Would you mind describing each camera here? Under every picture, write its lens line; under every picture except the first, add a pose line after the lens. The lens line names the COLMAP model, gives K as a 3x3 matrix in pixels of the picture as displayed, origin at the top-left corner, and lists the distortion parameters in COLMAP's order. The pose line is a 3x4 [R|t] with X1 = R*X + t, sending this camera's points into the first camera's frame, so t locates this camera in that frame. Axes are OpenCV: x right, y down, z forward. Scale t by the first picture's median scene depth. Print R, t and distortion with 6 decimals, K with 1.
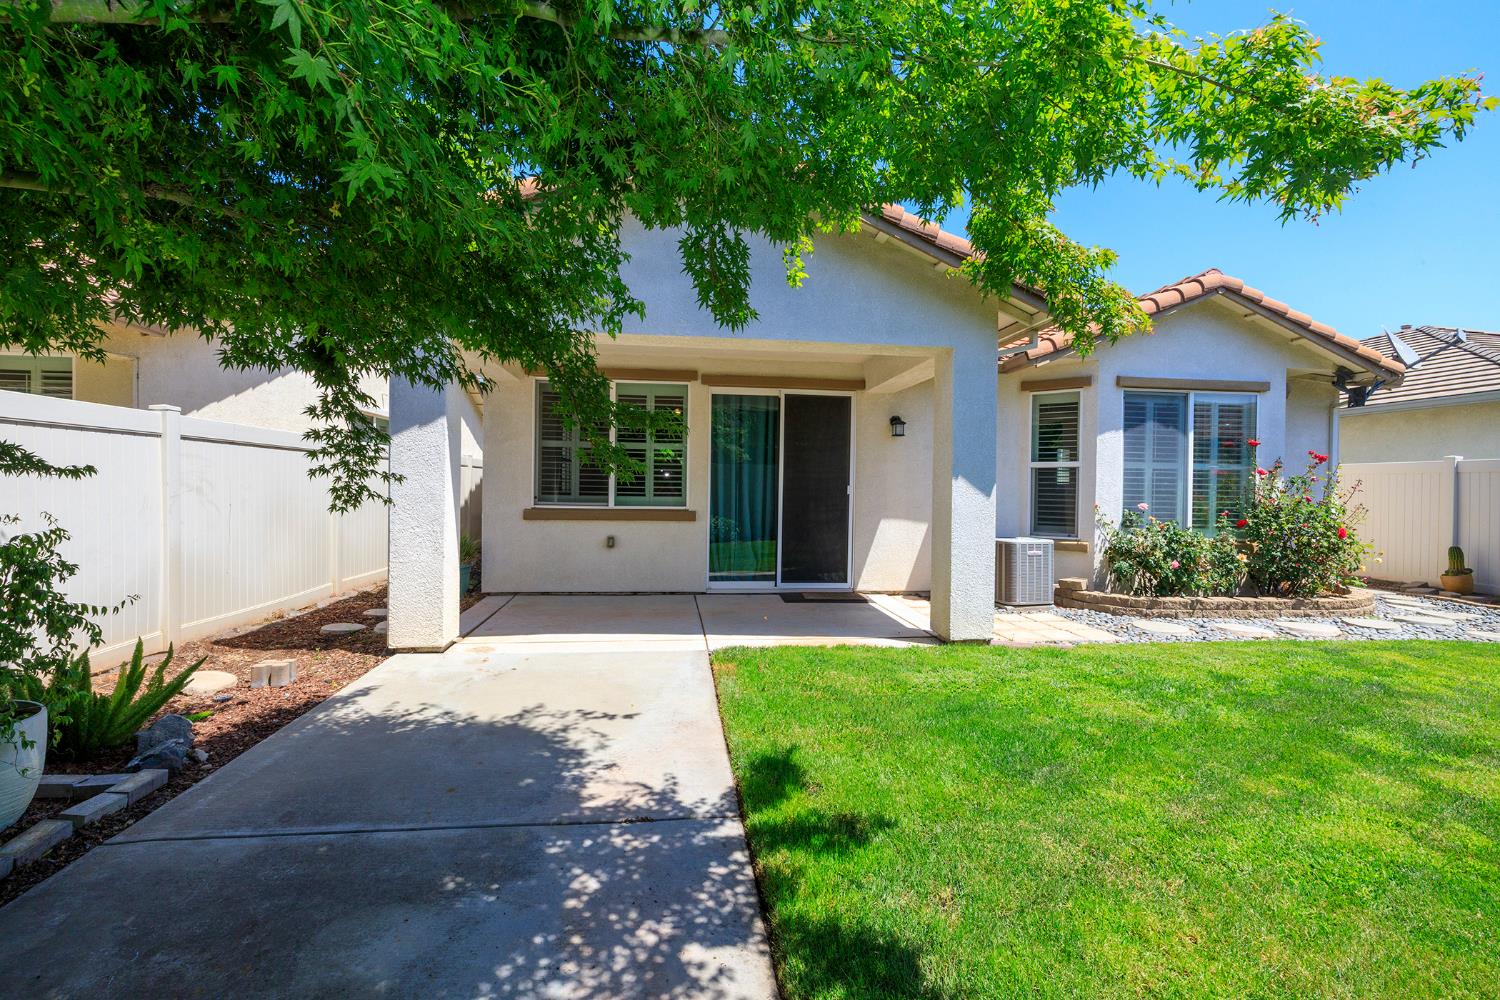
lens RADIAL K [[628.1, 0, 741.8], [0, 628.1, 494.0], [0, 0, 1]] dist [0.001475, 0.000472]
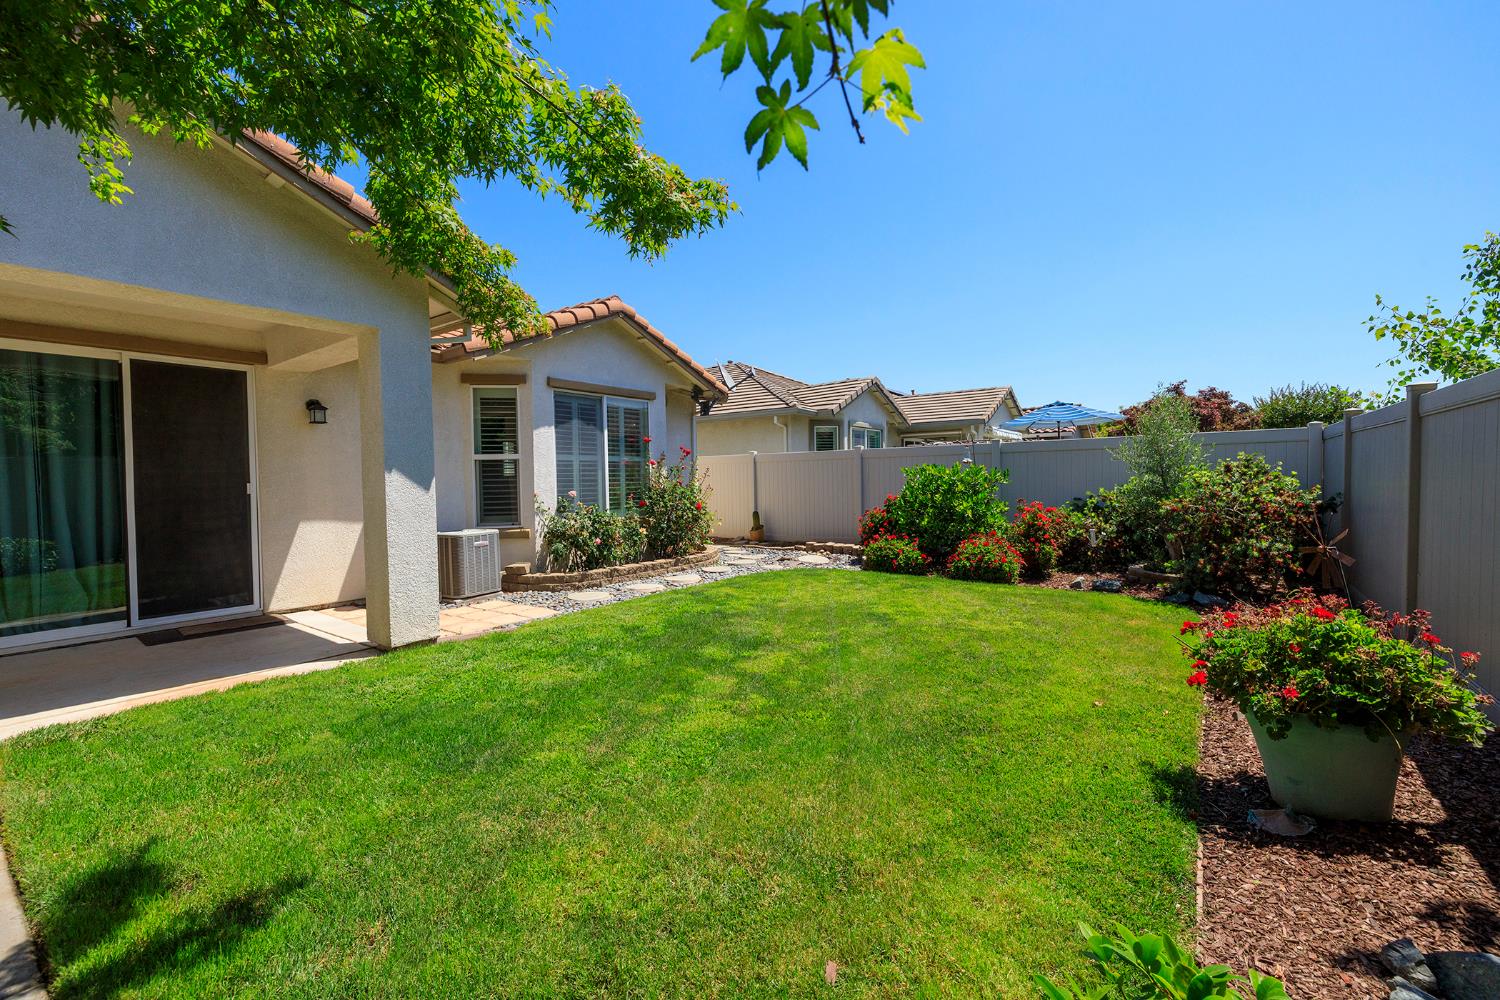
lens RADIAL K [[628.1, 0, 739.7], [0, 628.1, 491.4], [0, 0, 1]] dist [0.001475, 0.000472]
pose [[0.683950, -0.040370, 0.728411, 0.029401], [0.036031, 0.999118, 0.021542, 0.004577], [-0.728639, 0.011512, 0.684801, -0.003801]]
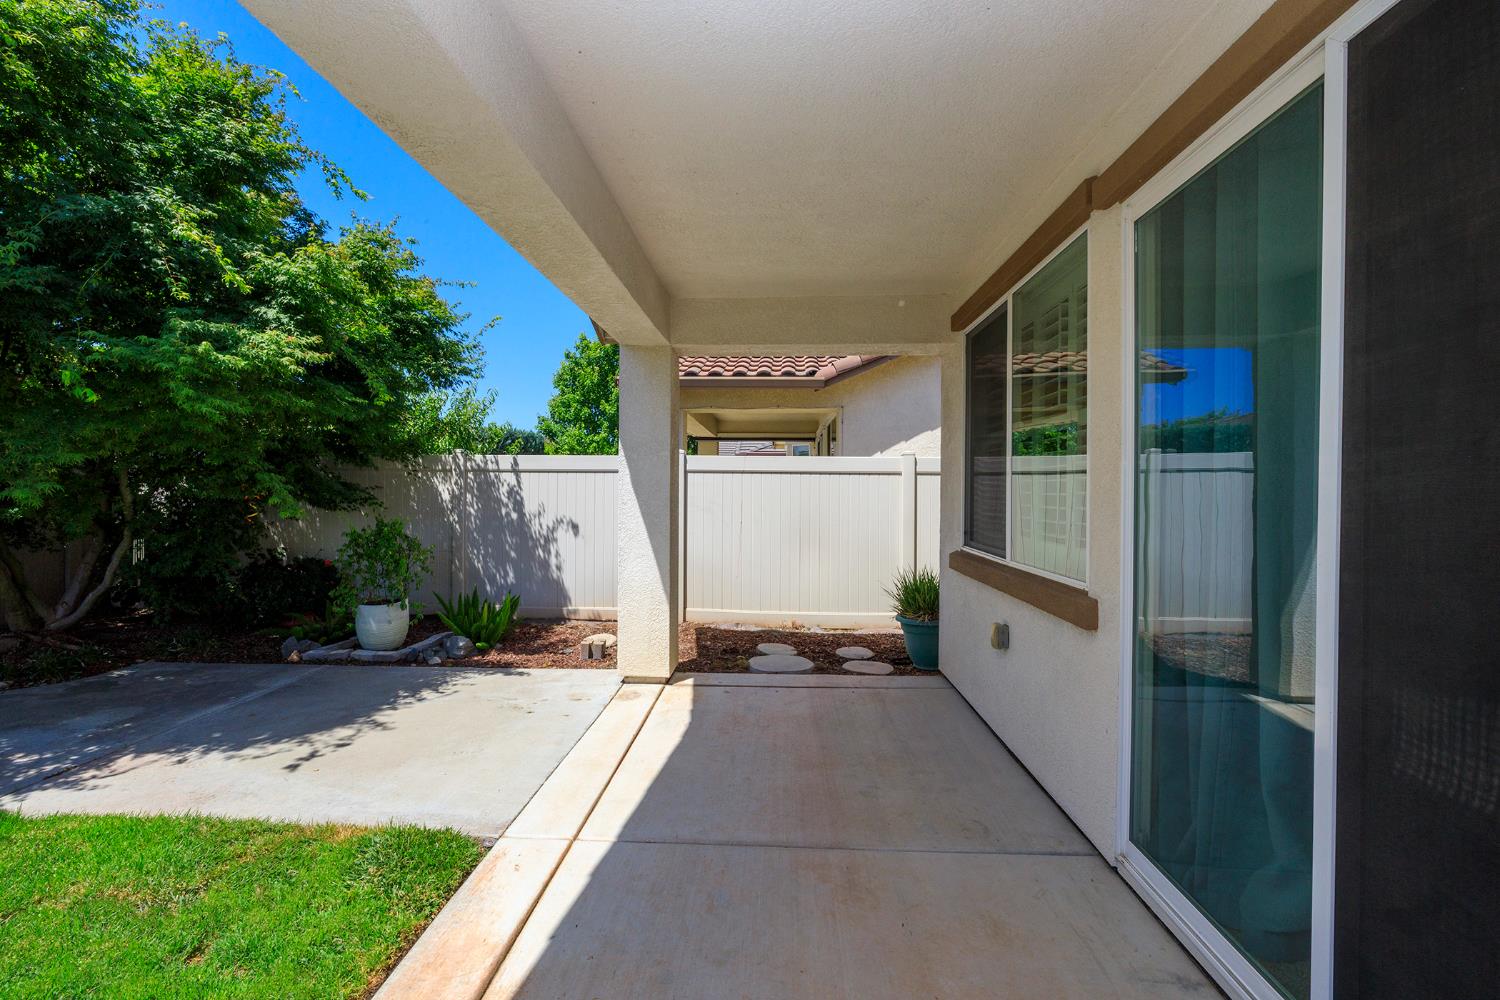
lens RADIAL K [[628.1, 0, 744.8], [0, 628.1, 497.2], [0, 0, 1]] dist [0.001475, 0.000472]
pose [[-0.178819, -0.005425, -0.983867, 0.572688], [-0.021764, 0.999762, -0.001557, -0.044144], [0.983641, 0.021134, -0.178894, 1.753738]]
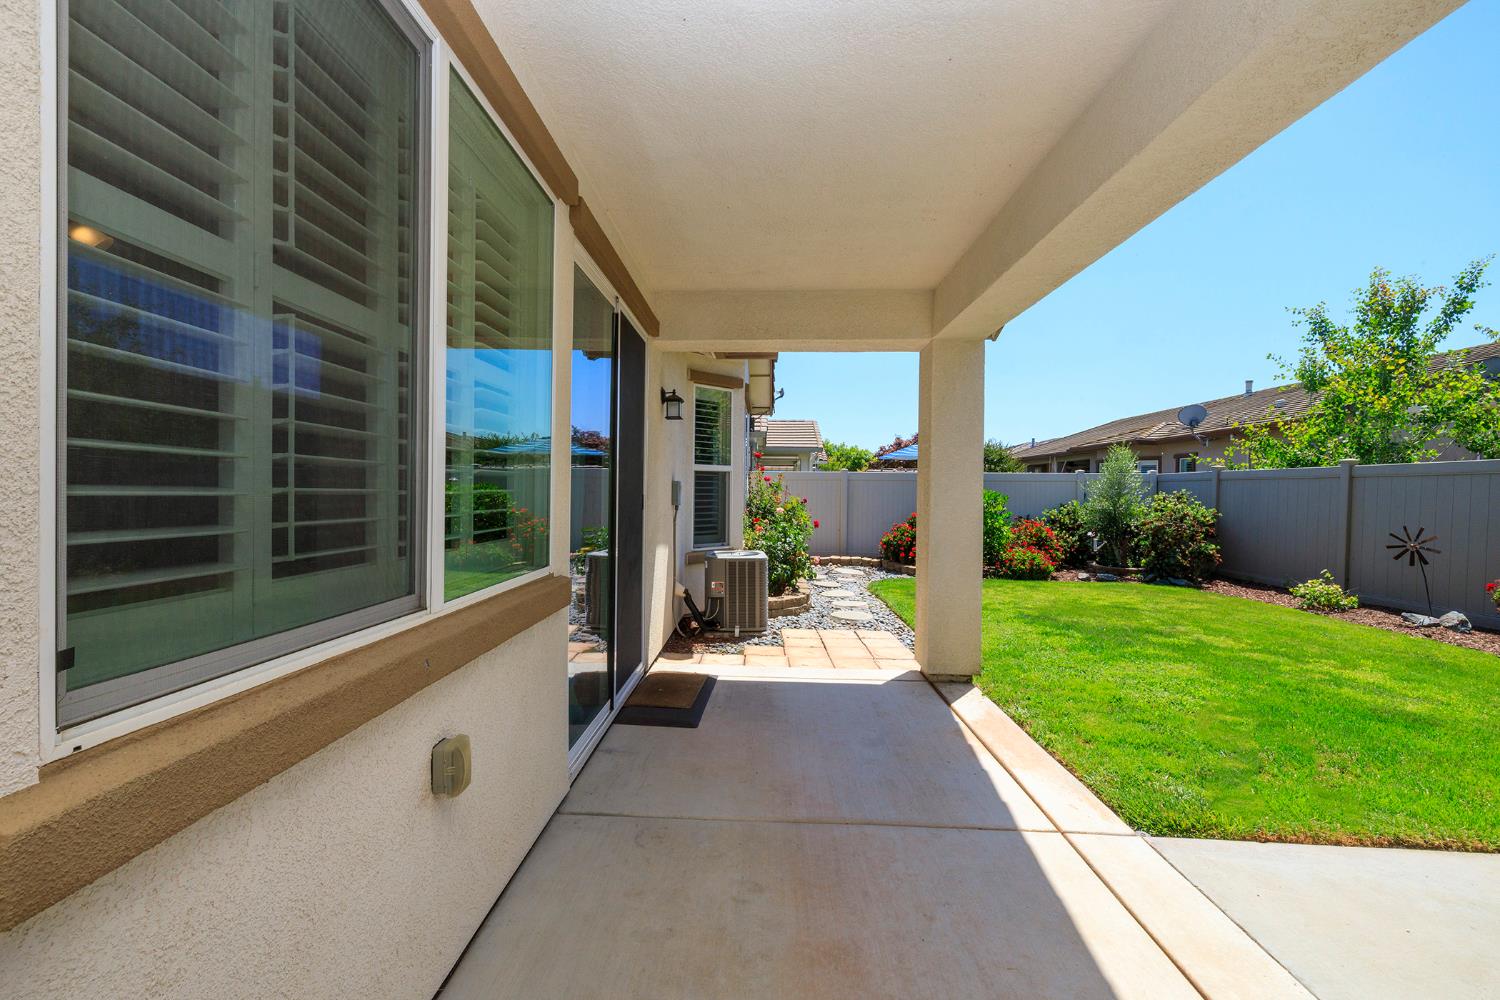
lens RADIAL K [[628.1, 0, 743.0], [0, 628.1, 497.5], [0, 0, 1]] dist [0.001475, 0.000472]
pose [[0.150405, -0.020726, 0.988407, -0.816477], [0.004351, 0.999784, 0.020302, -0.046623], [-0.988615, 0.001247, 0.150463, 1.693931]]
